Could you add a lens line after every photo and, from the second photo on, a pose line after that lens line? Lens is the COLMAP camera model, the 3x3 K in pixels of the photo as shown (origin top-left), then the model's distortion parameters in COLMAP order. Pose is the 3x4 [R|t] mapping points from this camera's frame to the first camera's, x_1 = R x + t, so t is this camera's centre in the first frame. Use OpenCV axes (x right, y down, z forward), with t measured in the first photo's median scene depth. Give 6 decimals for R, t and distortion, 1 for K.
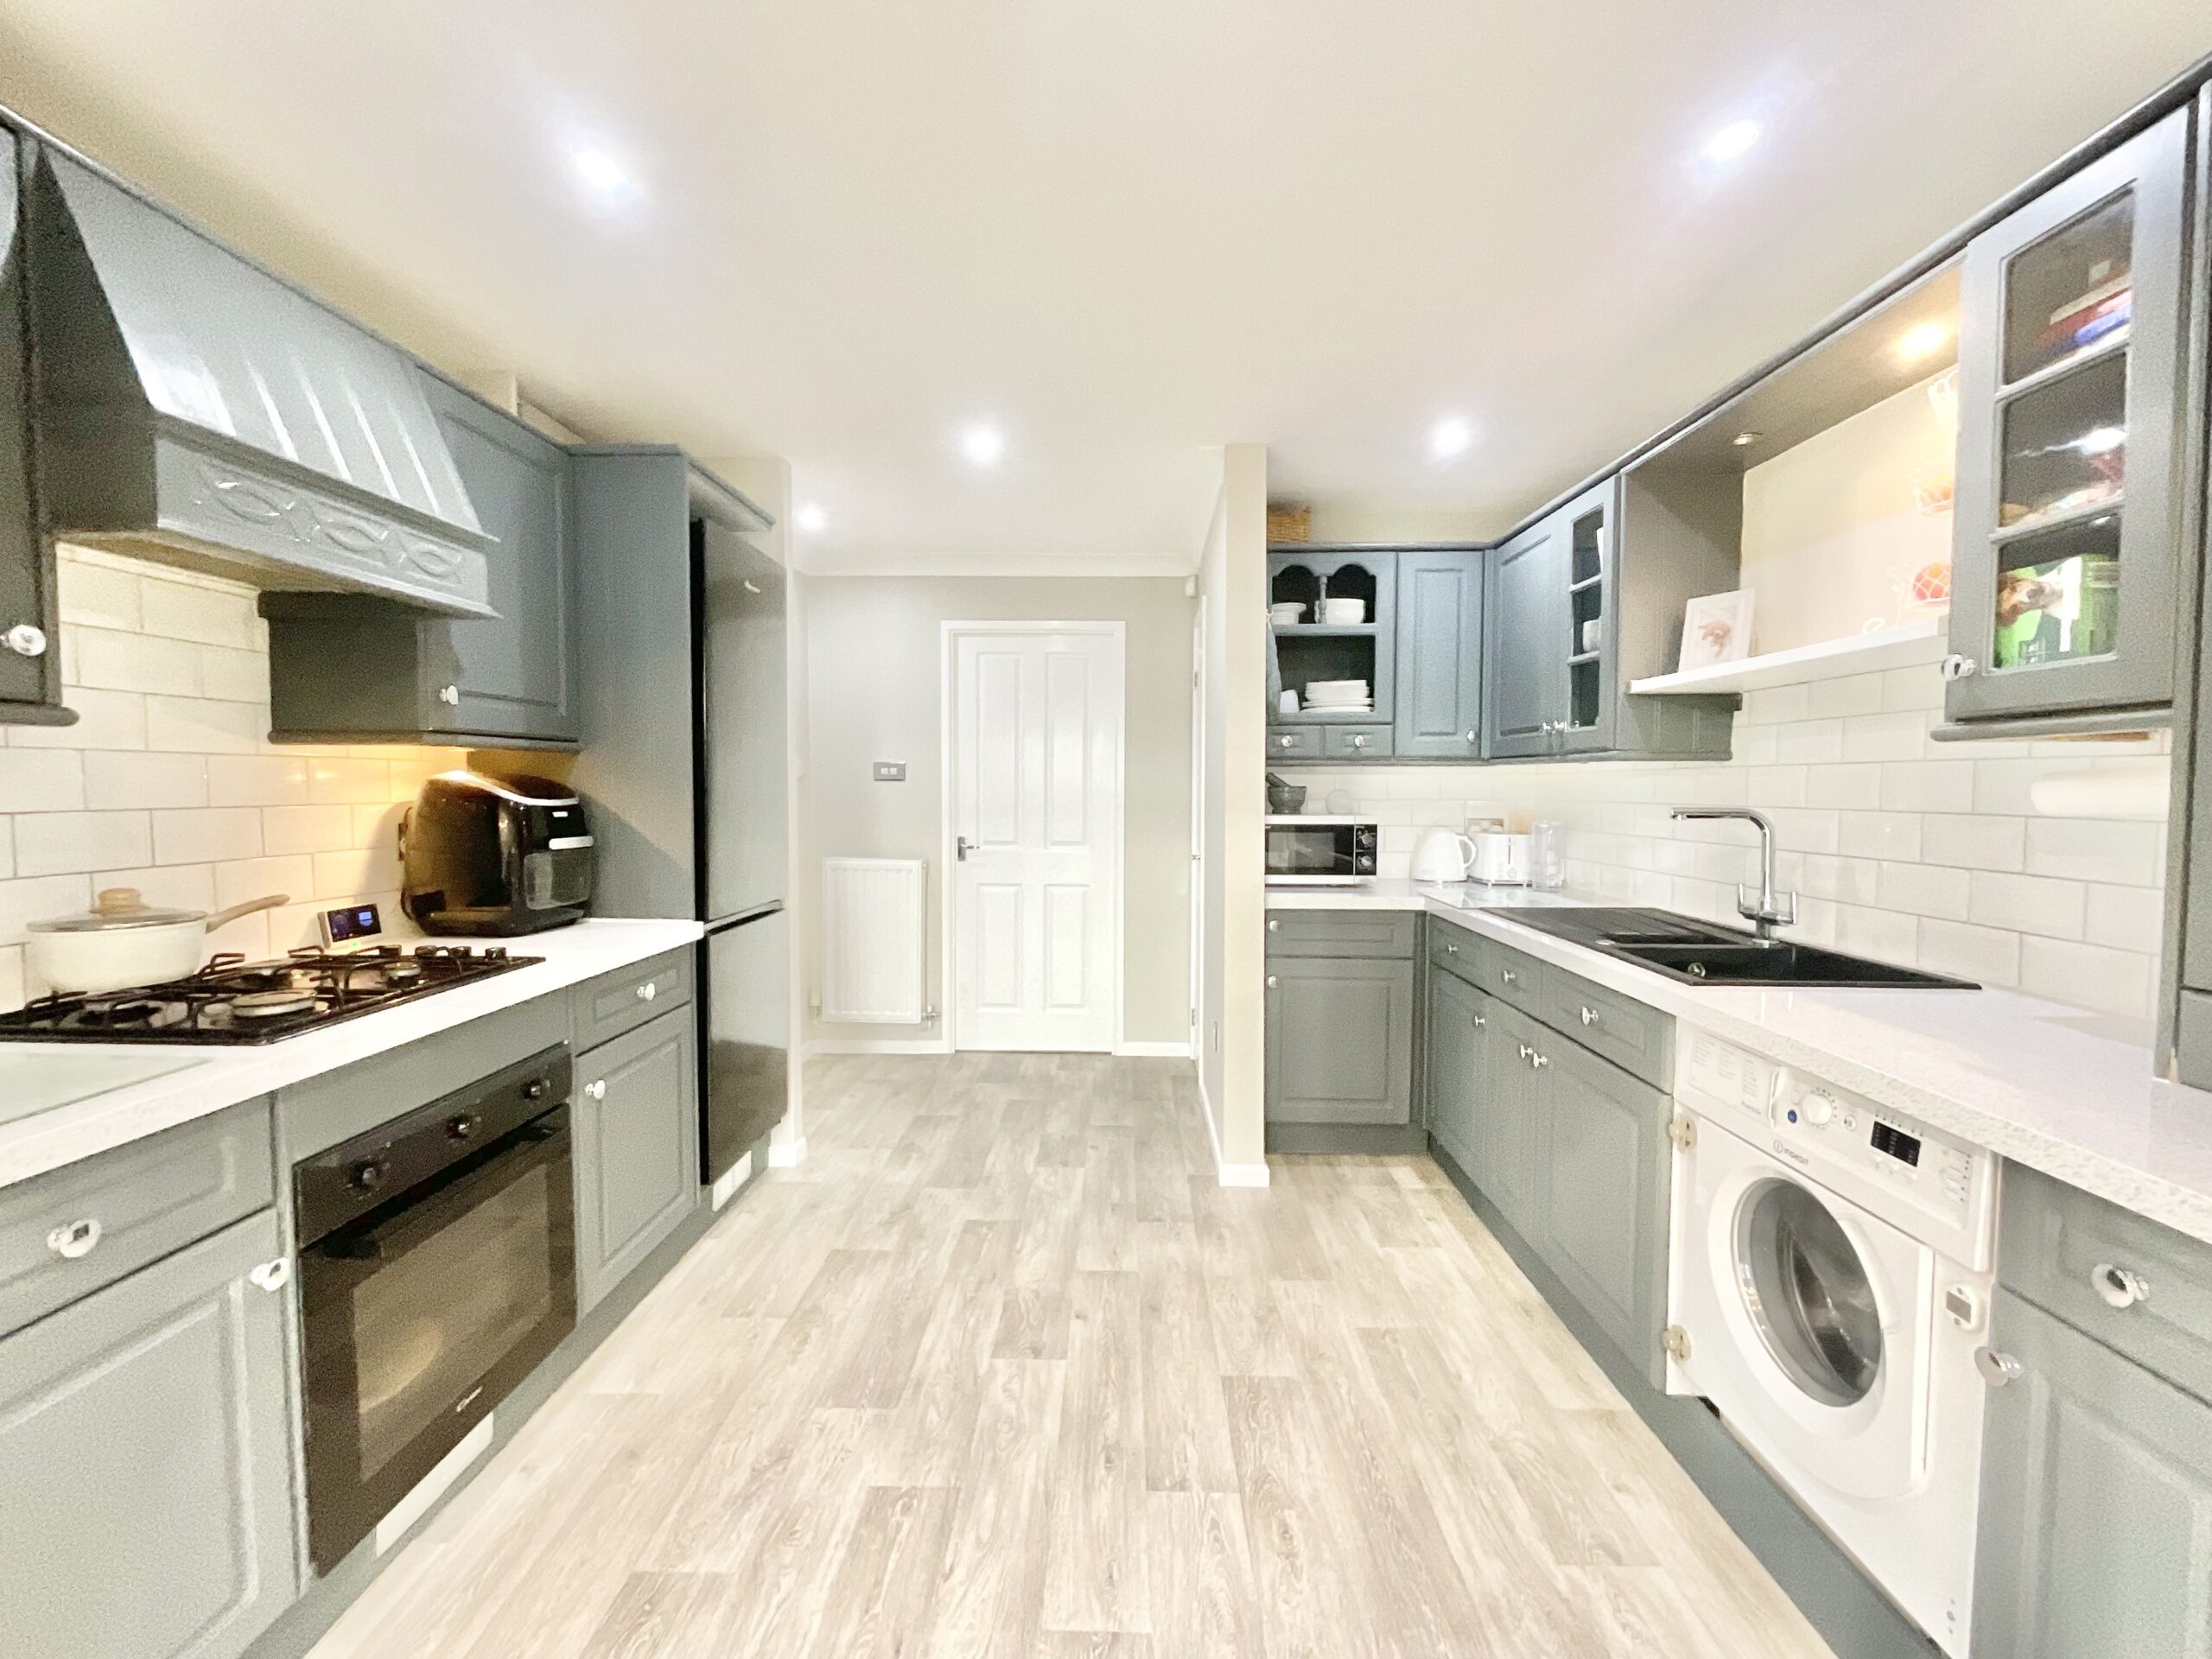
lens RADIAL K [[910.4, 0, 1108.1], [0, 910.4, 786.3], [0, 0, 1]] dist [0.051331, 0.000112]
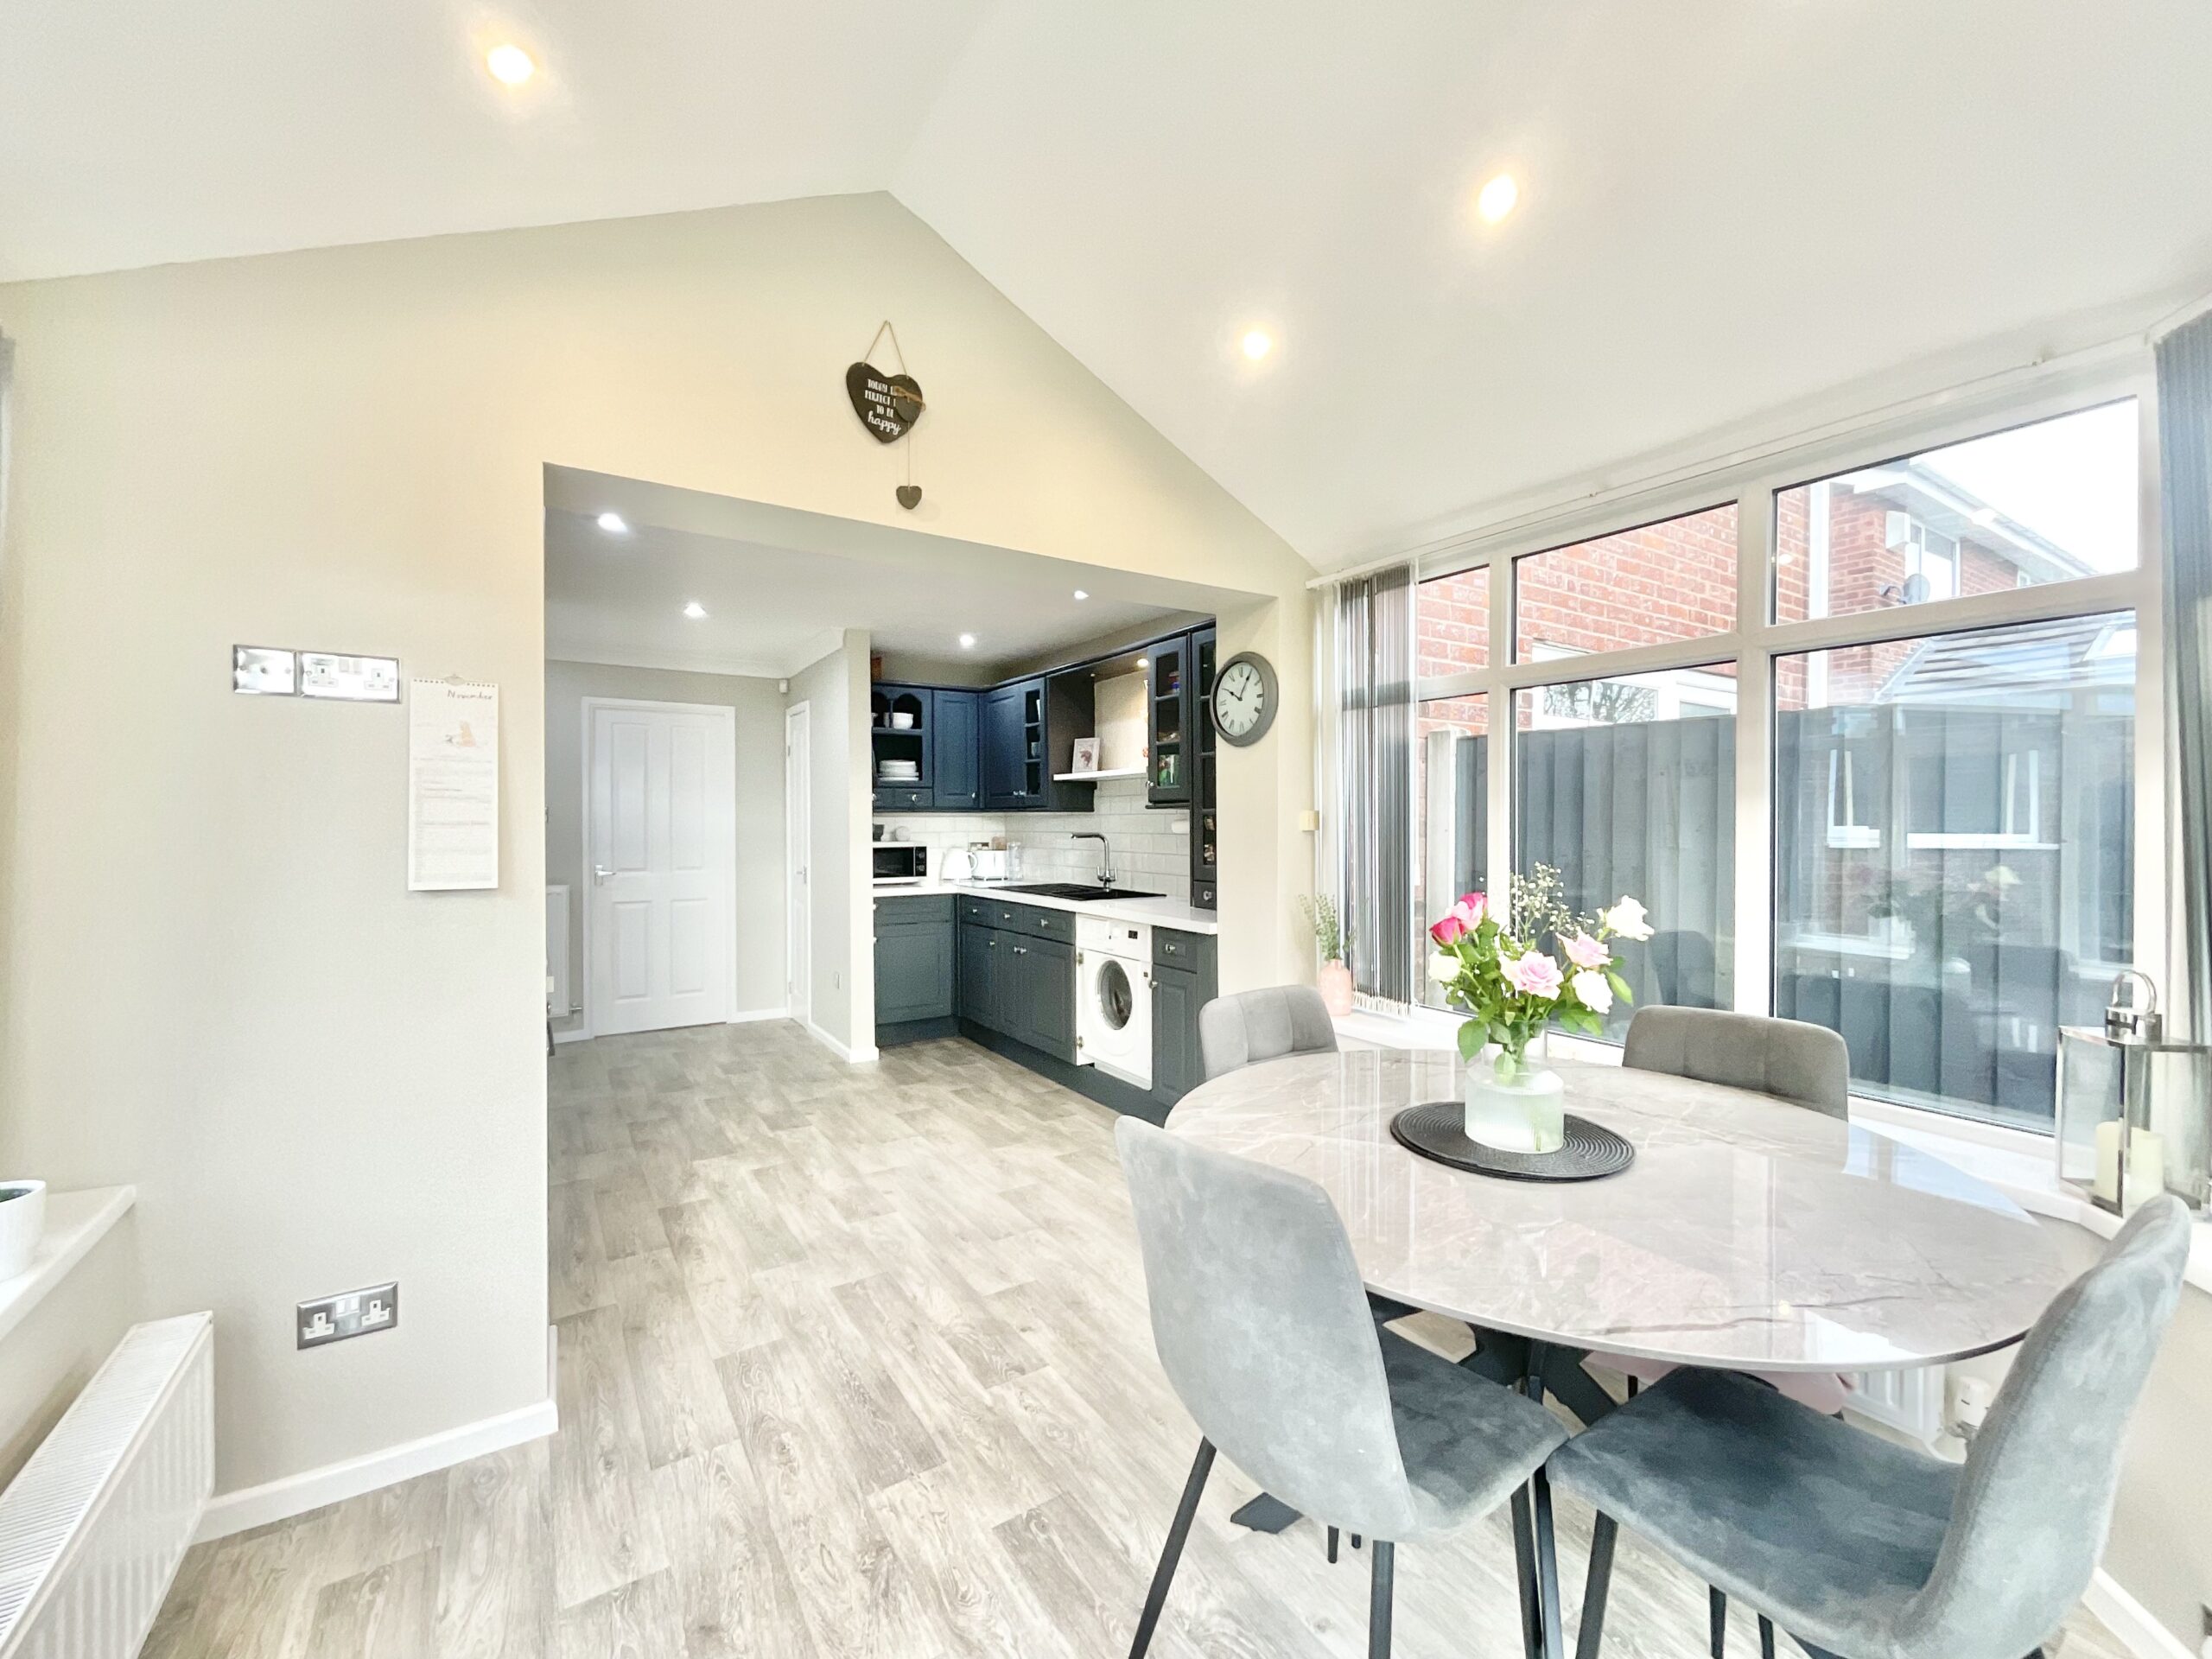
lens RADIAL K [[897.4, 0, 1106.0], [0, 897.4, 829.5], [0, 0, 1]] dist [0.000477, 0.000277]
pose [[0.822831, -0.015414, 0.568078, -0.124333], [0.009157, 0.999862, 0.013865, -0.004003], [-0.568213, -0.006206, 0.822858, -0.183667]]
